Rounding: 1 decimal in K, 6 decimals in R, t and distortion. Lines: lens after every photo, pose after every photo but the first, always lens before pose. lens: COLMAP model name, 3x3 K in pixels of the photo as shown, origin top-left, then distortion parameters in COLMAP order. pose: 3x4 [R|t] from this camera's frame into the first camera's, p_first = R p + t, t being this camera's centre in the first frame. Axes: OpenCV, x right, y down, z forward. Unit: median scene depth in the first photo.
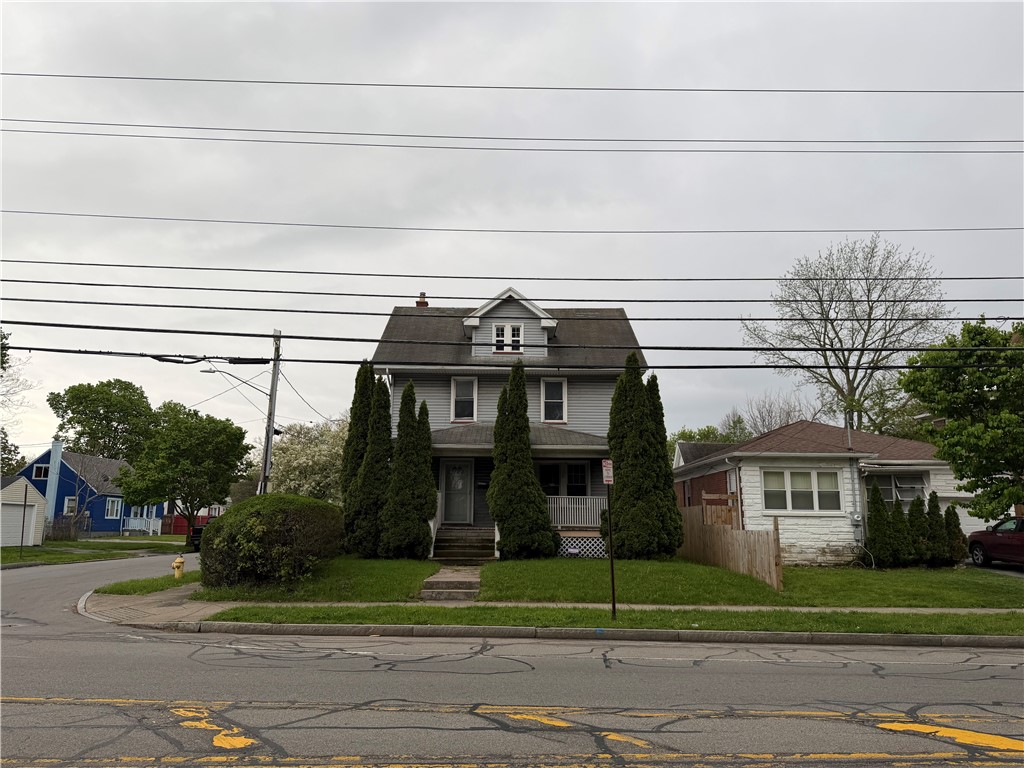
lens RADIAL K [[708.0, 0, 512.1], [0, 708.0, 385.3], [0, 0, 1]] dist [0.037594, -0.005480]
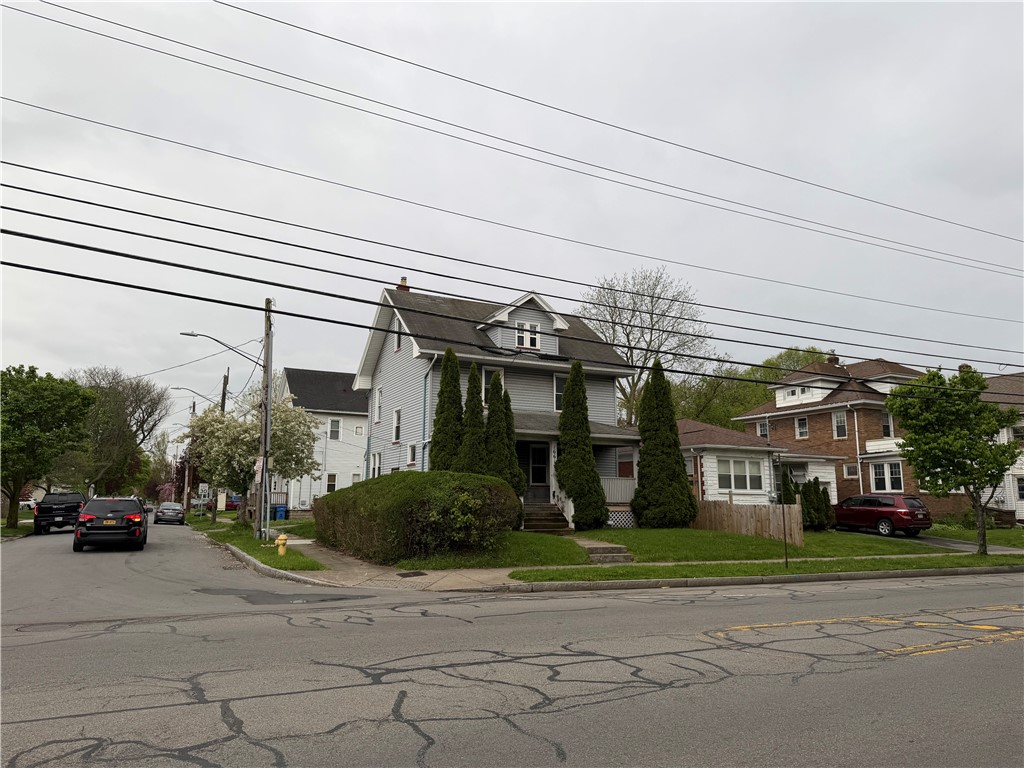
lens RADIAL K [[708.0, 0, 515.7], [0, 708.0, 382.8], [0, 0, 1]] dist [0.037594, -0.005480]
pose [[0.898790, 0.071225, 0.432554, -0.553469], [-0.082901, 0.996524, 0.008168, 0.001478], [-0.430469, -0.043200, 0.901571, -0.002335]]
